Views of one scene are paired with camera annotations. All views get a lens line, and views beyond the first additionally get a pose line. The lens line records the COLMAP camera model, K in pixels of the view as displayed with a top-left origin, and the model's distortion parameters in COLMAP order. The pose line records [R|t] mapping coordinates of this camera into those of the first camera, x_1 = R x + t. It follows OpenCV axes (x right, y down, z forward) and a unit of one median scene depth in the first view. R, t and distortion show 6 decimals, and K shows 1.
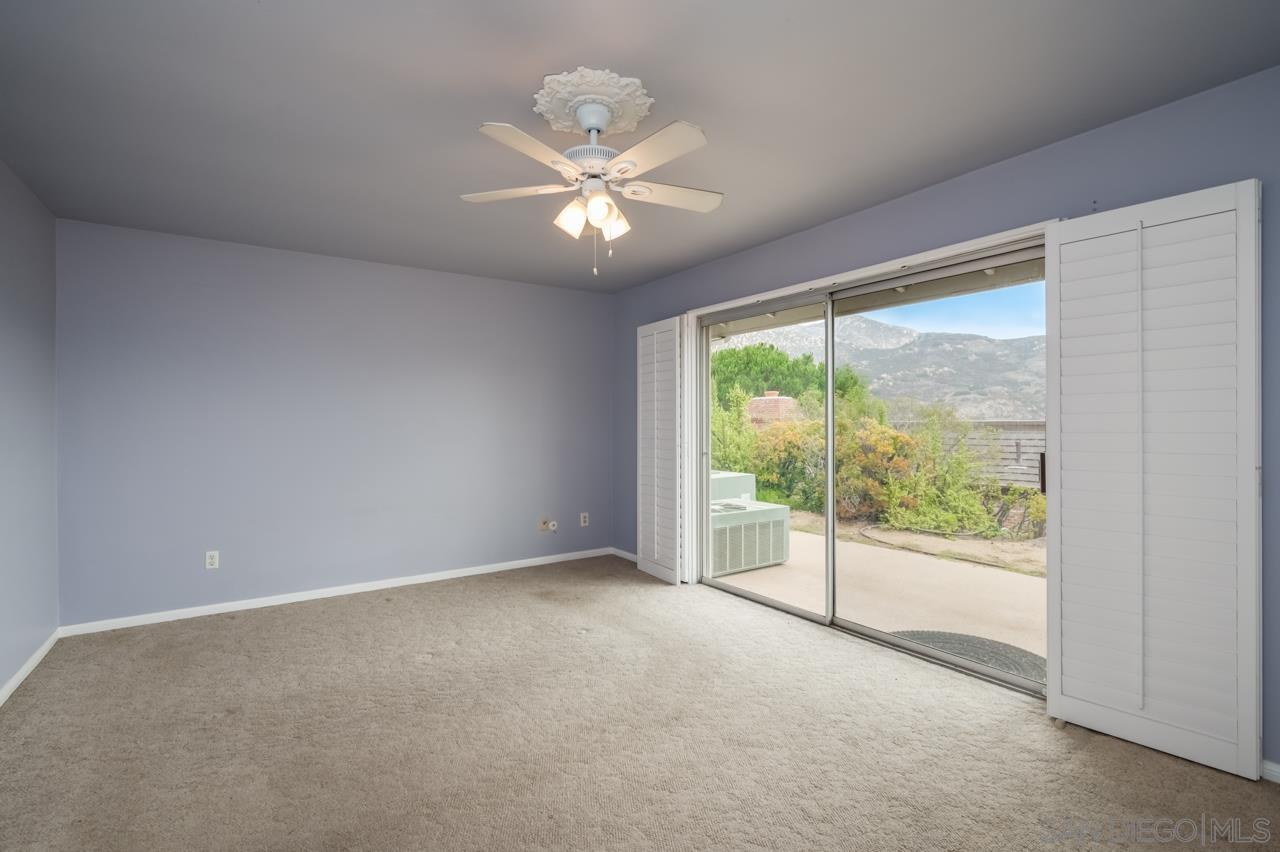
lens RADIAL K [[573.0, 0, 641.2], [0, 573.0, 426.5], [0, 0, 1]] dist [-0.001857, 0.000730]
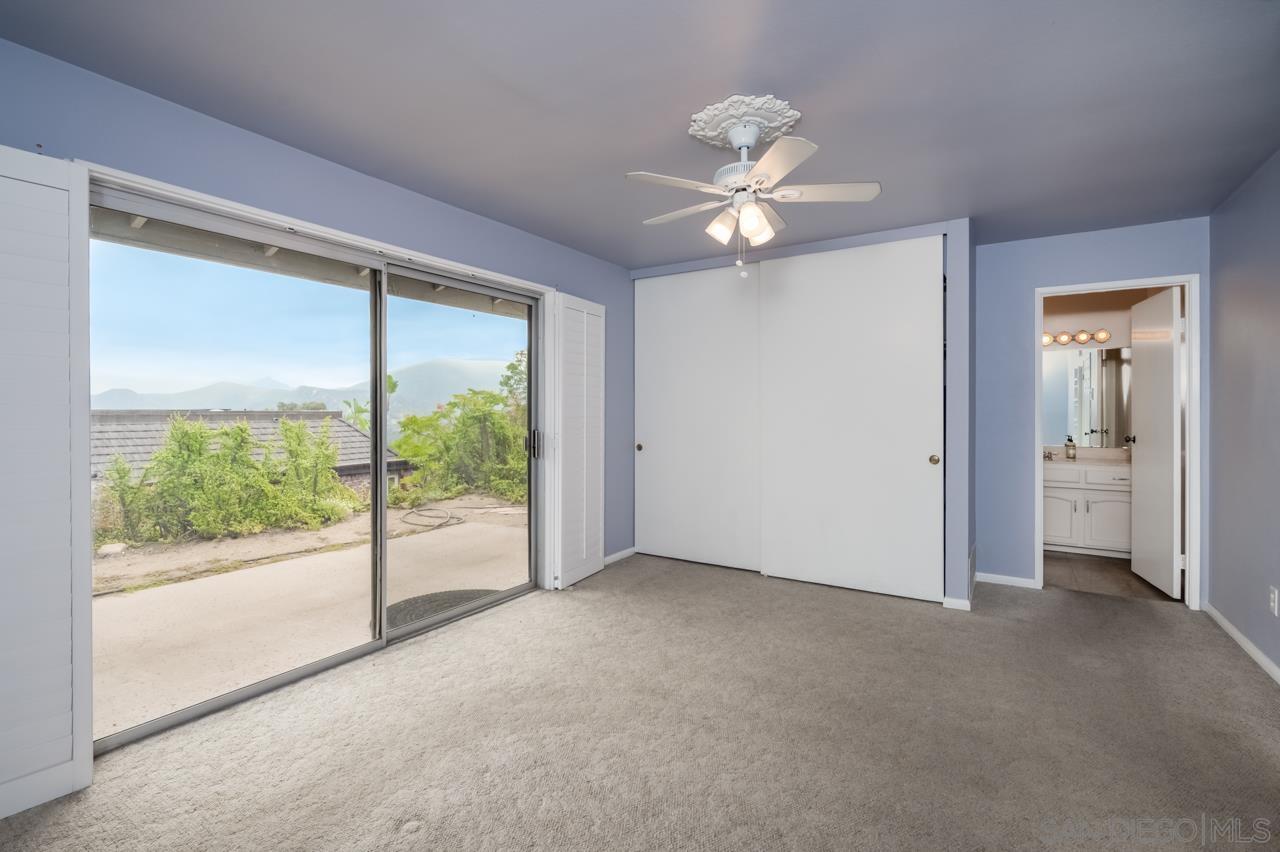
lens RADIAL K [[573.0, 0, 641.5], [0, 573.0, 414.9], [0, 0, 1]] dist [-0.001857, 0.000730]
pose [[-0.376524, -0.001322, 0.926406, -0.758796], [0.007673, 0.999960, 0.004546, -0.003832], [-0.926375, 0.008820, -0.376499, 1.178429]]
